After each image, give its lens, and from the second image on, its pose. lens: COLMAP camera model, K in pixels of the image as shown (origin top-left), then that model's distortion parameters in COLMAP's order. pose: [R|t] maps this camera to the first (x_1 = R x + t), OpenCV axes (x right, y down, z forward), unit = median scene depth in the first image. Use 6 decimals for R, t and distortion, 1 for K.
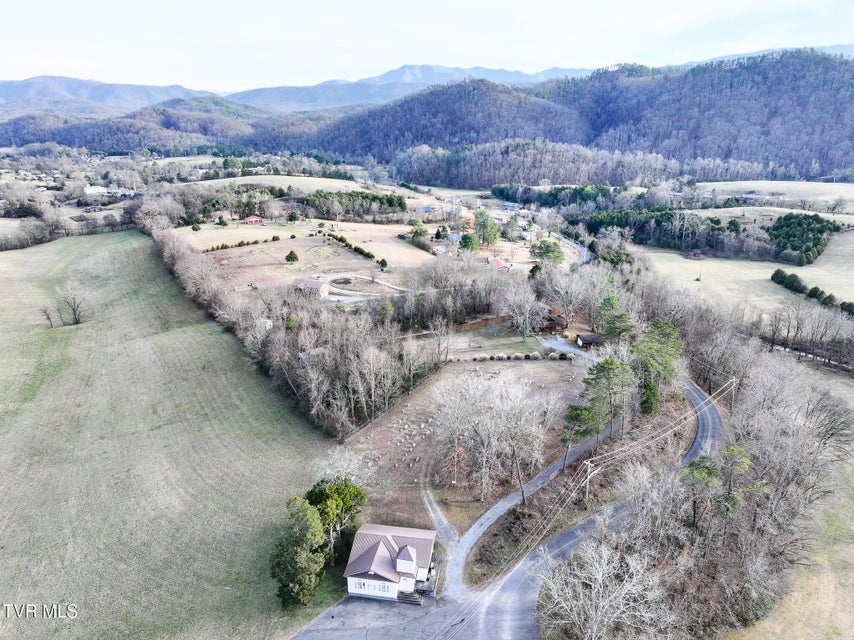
lens RADIAL K [[596.9, 0, 430.5], [0, 596.9, 319.9], [0, 0, 1]] dist [-0.000525, 0.010072]
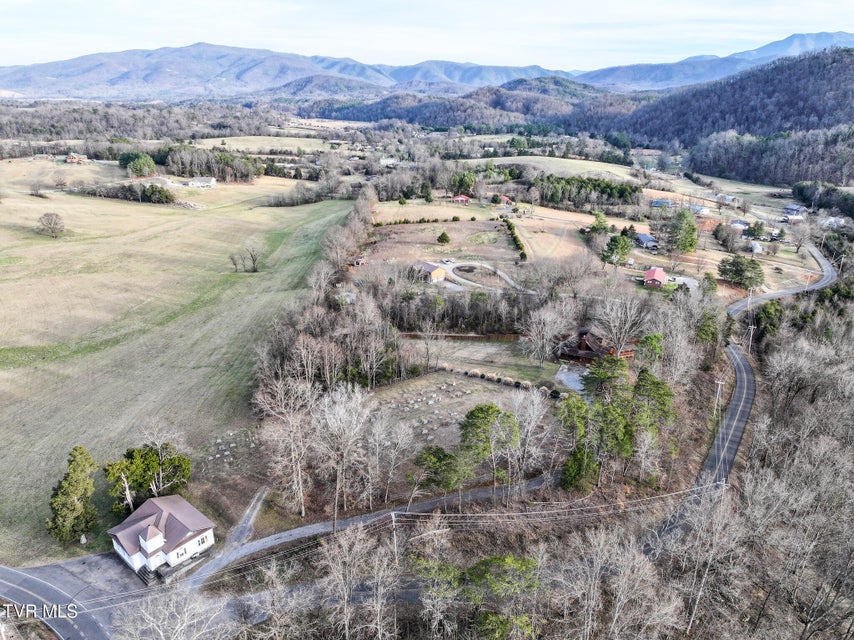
lens RADIAL K [[596.9, 0, 430.5], [0, 596.9, 319.9], [0, 0, 1]] dist [-0.000525, 0.010072]
pose [[0.852008, 0.184768, -0.489840, 0.105223], [-0.169651, 0.982604, 0.075554, -0.016638], [0.495278, 0.018729, 0.868532, 0.044410]]
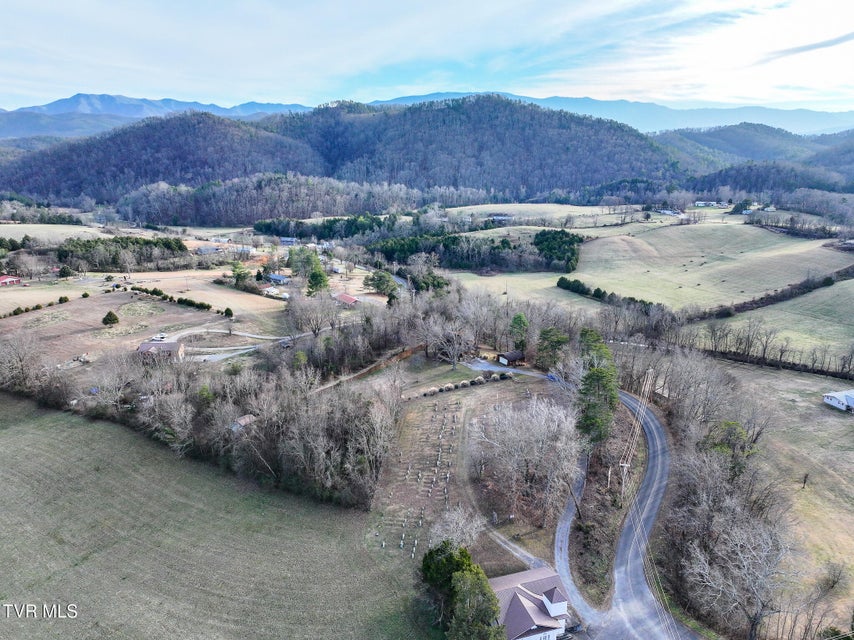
lens RADIAL K [[596.9, 0, 430.5], [0, 596.9, 319.9], [0, 0, 1]] dist [-0.000525, 0.010072]
pose [[0.891045, -0.128750, 0.435273, -0.076920], [0.150848, 0.988420, -0.016436, -0.008943], [-0.428116, 0.080305, 0.900149, 0.022696]]
